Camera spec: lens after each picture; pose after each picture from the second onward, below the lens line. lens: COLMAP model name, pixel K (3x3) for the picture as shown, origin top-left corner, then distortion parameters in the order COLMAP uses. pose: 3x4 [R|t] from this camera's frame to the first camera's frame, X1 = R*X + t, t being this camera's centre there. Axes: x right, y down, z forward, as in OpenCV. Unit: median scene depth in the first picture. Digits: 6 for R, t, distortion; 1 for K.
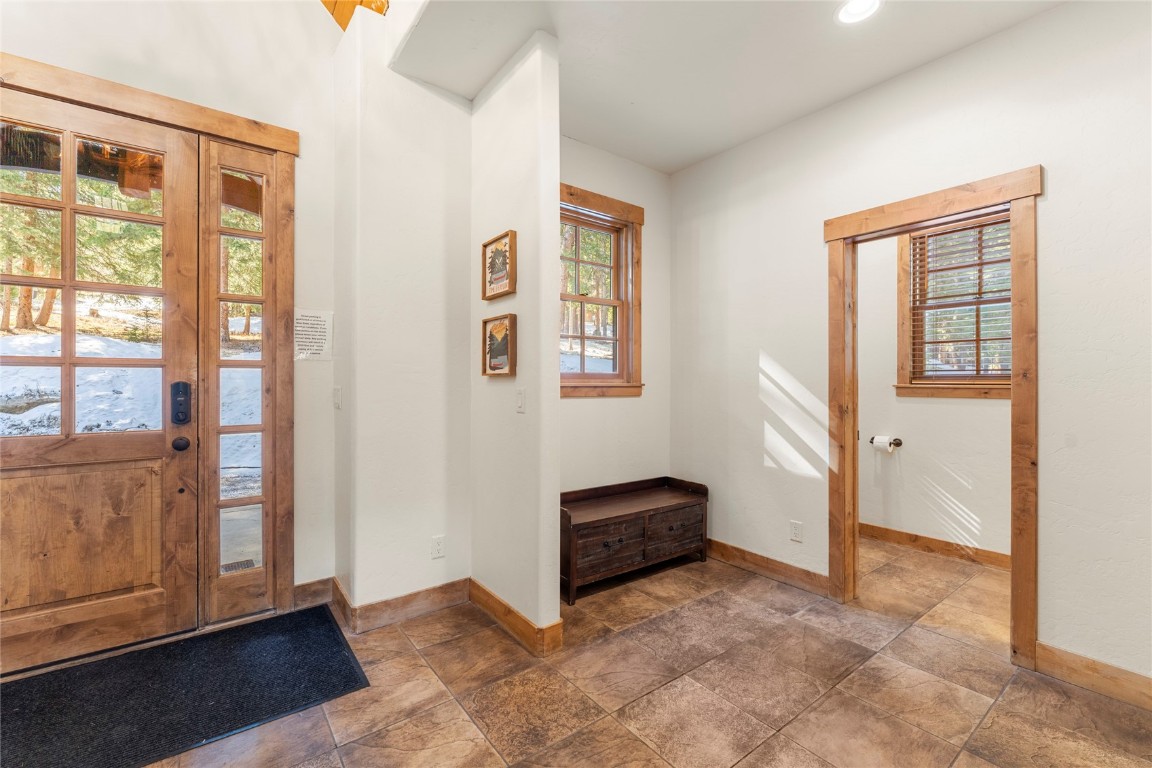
lens RADIAL K [[491.7, 0, 575.9], [0, 491.7, 381.6], [0, 0, 1]] dist [-0.001515, -0.000150]
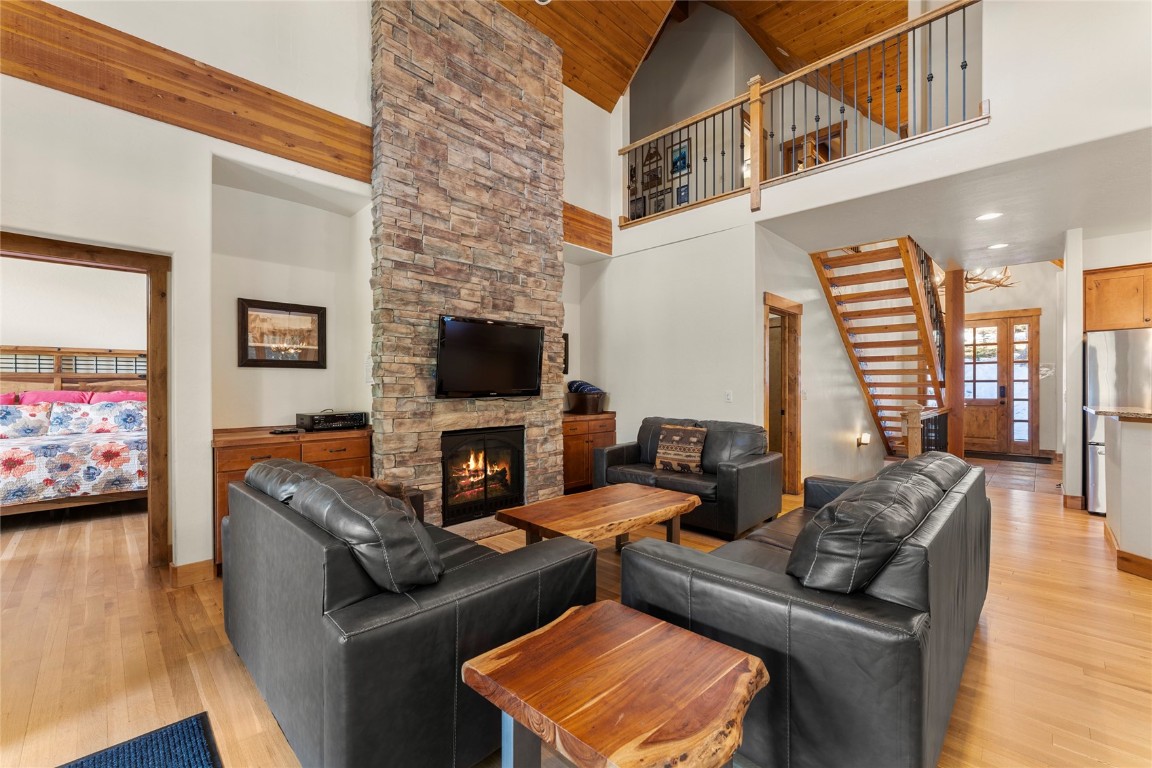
lens RADIAL K [[470.9, 0, 575.4], [0, 470.9, 384.4], [0, 0, 1]] dist [-0.000475, 0.000002]
pose [[0.139698, -0.002328, -0.990191, 2.261035], [-0.000315, 0.999997, -0.002396, -0.001130], [0.990194, 0.000647, 0.139697, -2.684696]]
